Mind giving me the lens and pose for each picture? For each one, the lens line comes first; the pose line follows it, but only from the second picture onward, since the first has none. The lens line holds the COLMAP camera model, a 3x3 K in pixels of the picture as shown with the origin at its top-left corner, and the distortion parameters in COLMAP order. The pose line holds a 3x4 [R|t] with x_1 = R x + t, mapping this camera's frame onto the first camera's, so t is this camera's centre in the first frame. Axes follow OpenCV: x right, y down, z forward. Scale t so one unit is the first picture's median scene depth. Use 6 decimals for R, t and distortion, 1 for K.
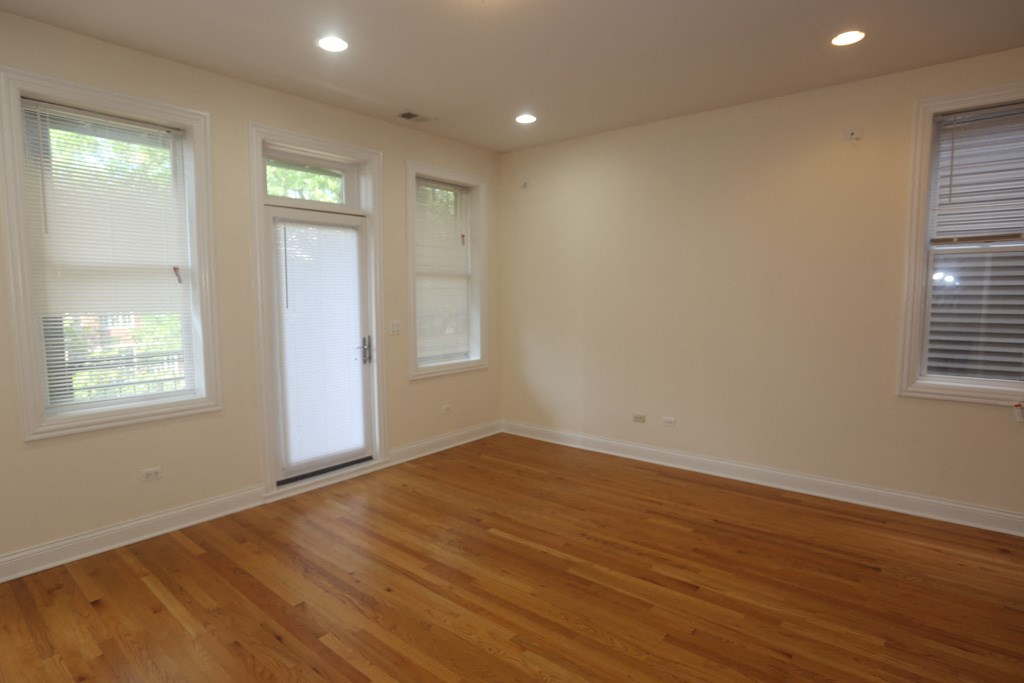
lens RADIAL K [[544.0, 0, 506.1], [0, 544.0, 343.3], [0, 0, 1]] dist [-0.075902, 0.041410]
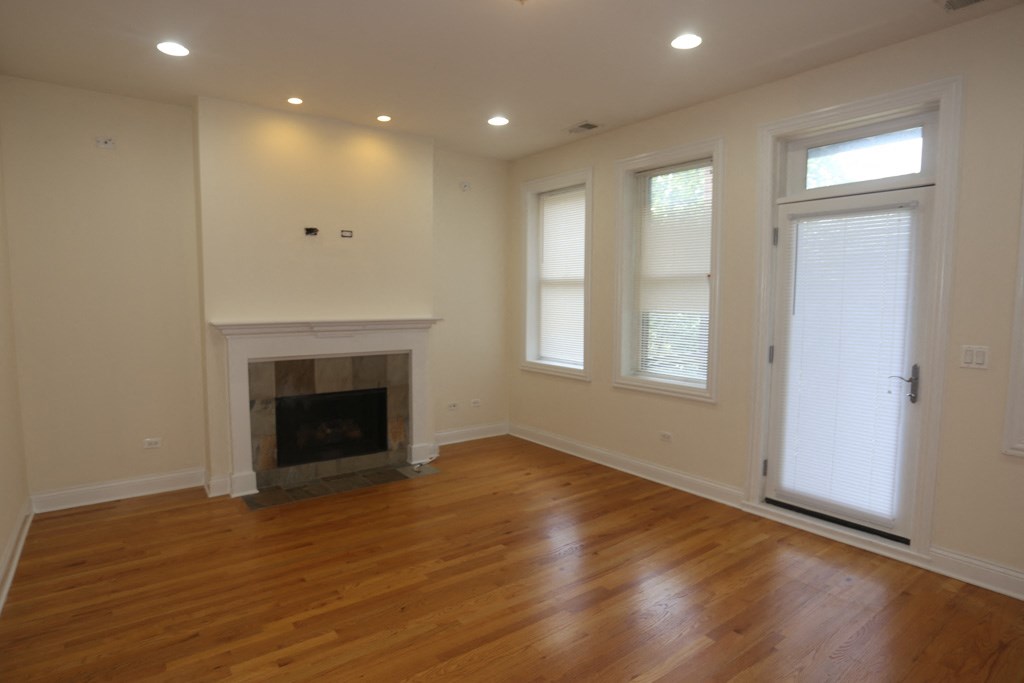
lens RADIAL K [[544.0, 0, 506.1], [0, 544.0, 343.3], [0, 0, 1]] dist [-0.075902, 0.041410]
pose [[-0.227324, 0.082449, -0.970323, 0.689296], [-0.090460, 0.990313, 0.105340, -0.083424], [0.969608, 0.111722, -0.217664, 0.890337]]
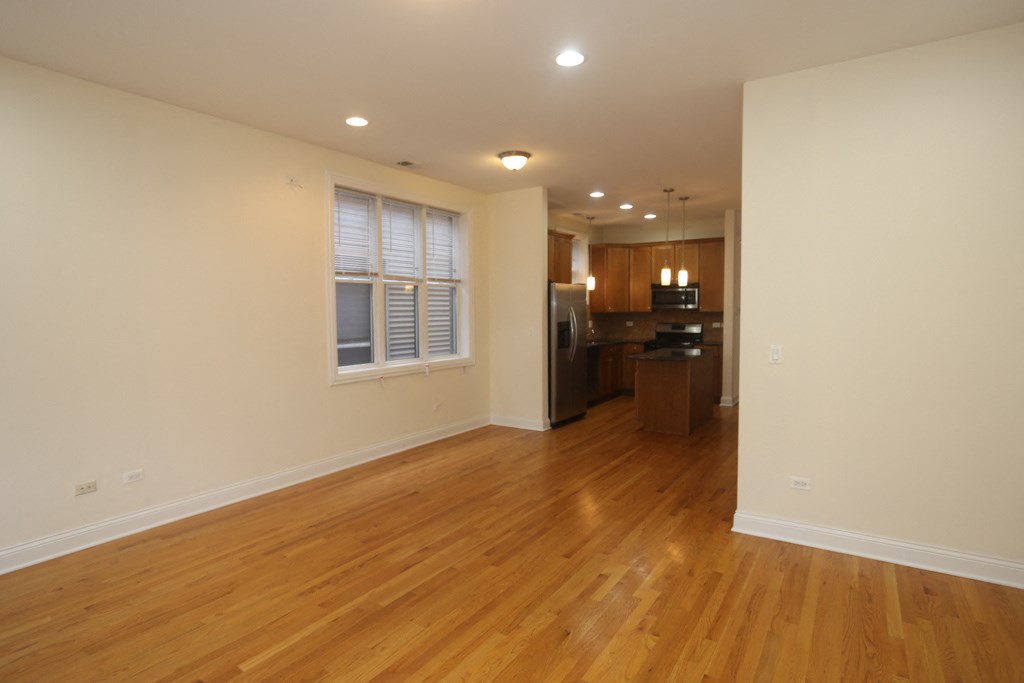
lens RADIAL K [[544.0, 0, 506.1], [0, 544.0, 343.3], [0, 0, 1]] dist [-0.075902, 0.041410]
pose [[-0.109800, -0.057969, 0.992262, -0.707192], [0.097107, 0.992896, 0.068752, -0.063209], [-0.989199, 0.103905, -0.103391, 0.736642]]
